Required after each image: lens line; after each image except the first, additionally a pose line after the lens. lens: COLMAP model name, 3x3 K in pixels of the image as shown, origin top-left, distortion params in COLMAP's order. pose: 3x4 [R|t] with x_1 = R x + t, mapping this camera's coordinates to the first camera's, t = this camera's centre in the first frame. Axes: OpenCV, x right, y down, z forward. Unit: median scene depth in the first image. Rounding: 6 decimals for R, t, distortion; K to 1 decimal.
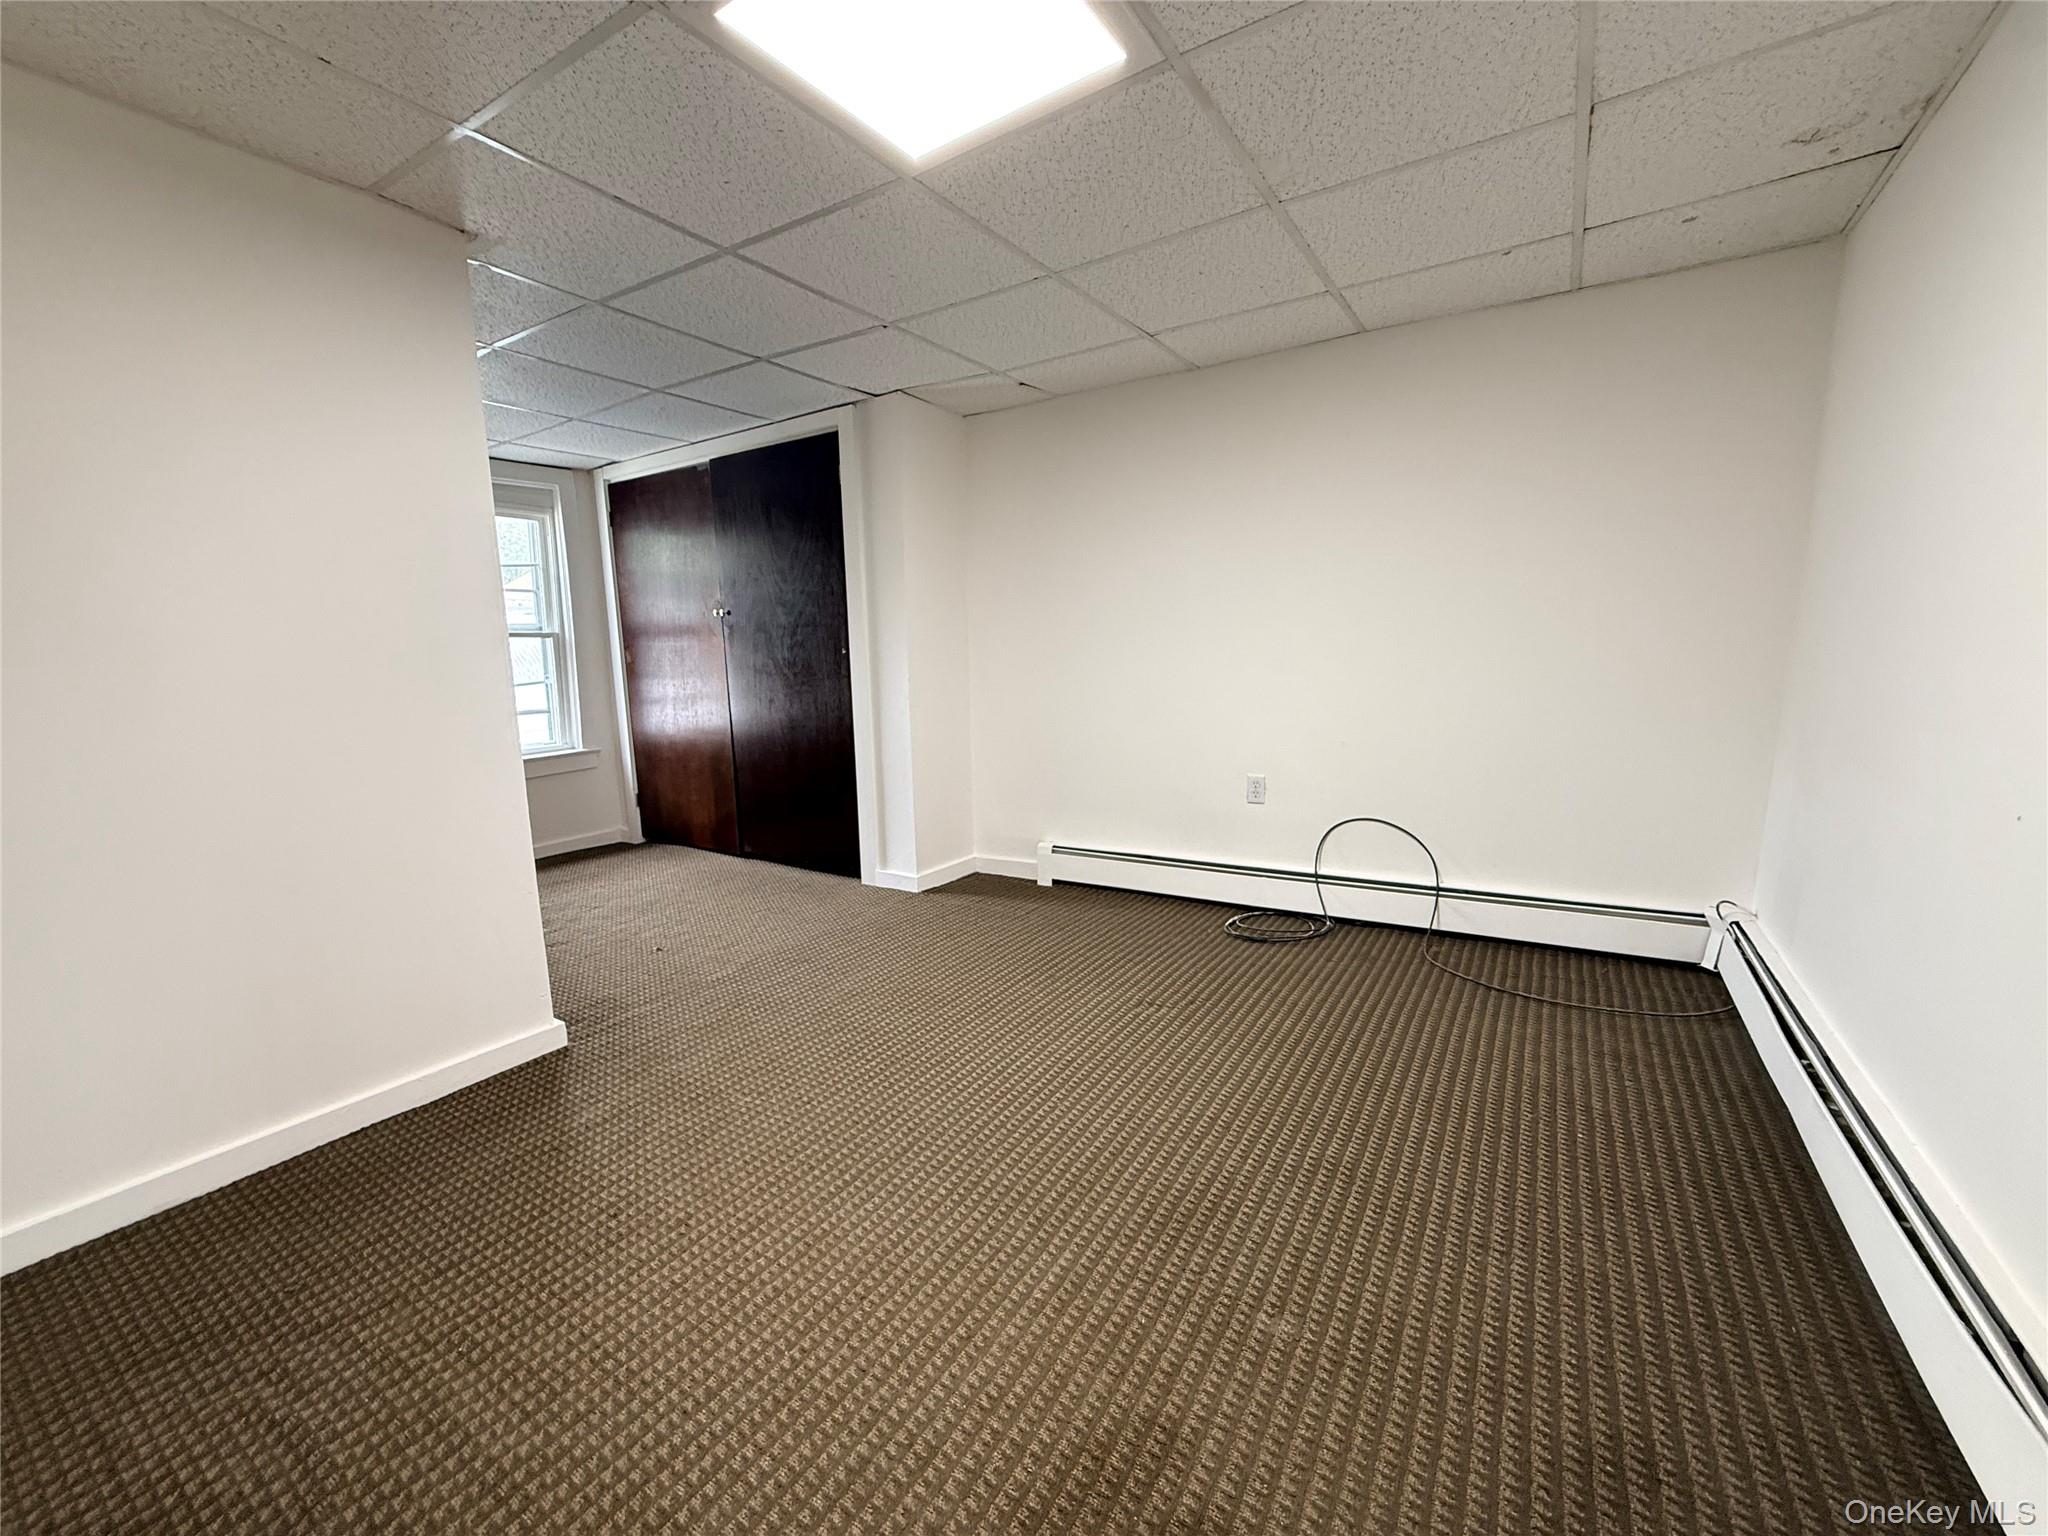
lens RADIAL K [[813.0, 0, 1025.9], [0, 813.0, 762.1], [0, 0, 1]] dist [-0.002853, 0.000158]
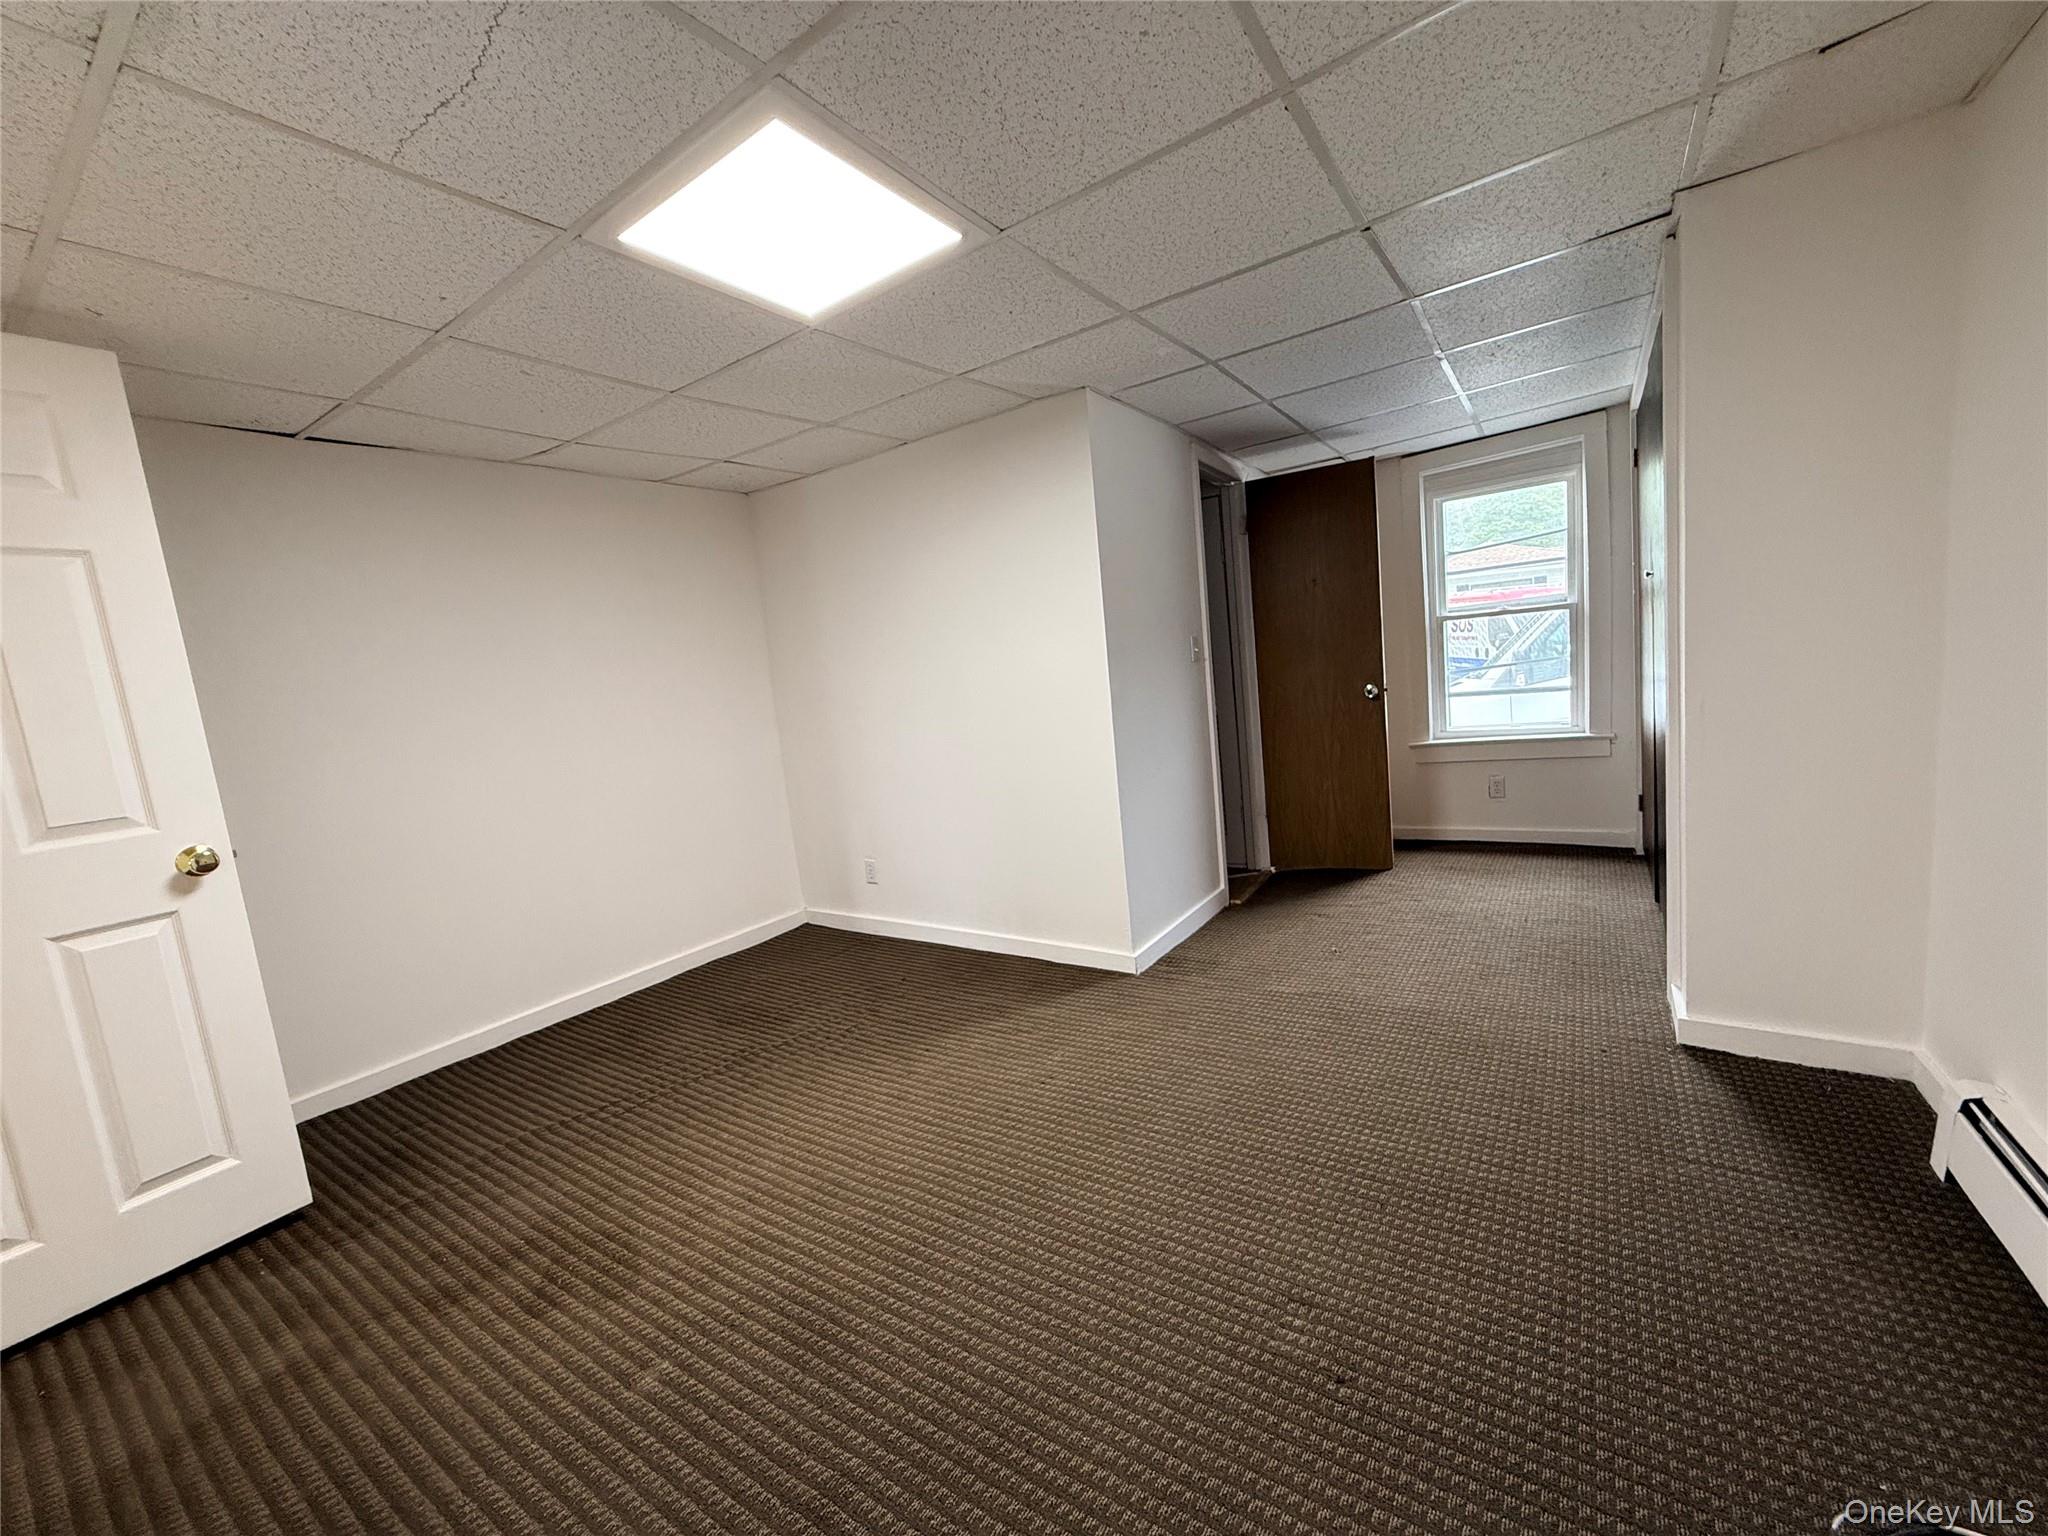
lens RADIAL K [[813.0, 0, 1023.0], [0, 813.0, 768.8], [0, 0, 1]] dist [-0.002853, 0.000158]
pose [[-0.022742, 0.150535, -0.988343, 0.491282], [-0.040628, 0.987643, 0.151363, -0.124007], [0.998915, 0.043597, -0.016345, 0.573934]]
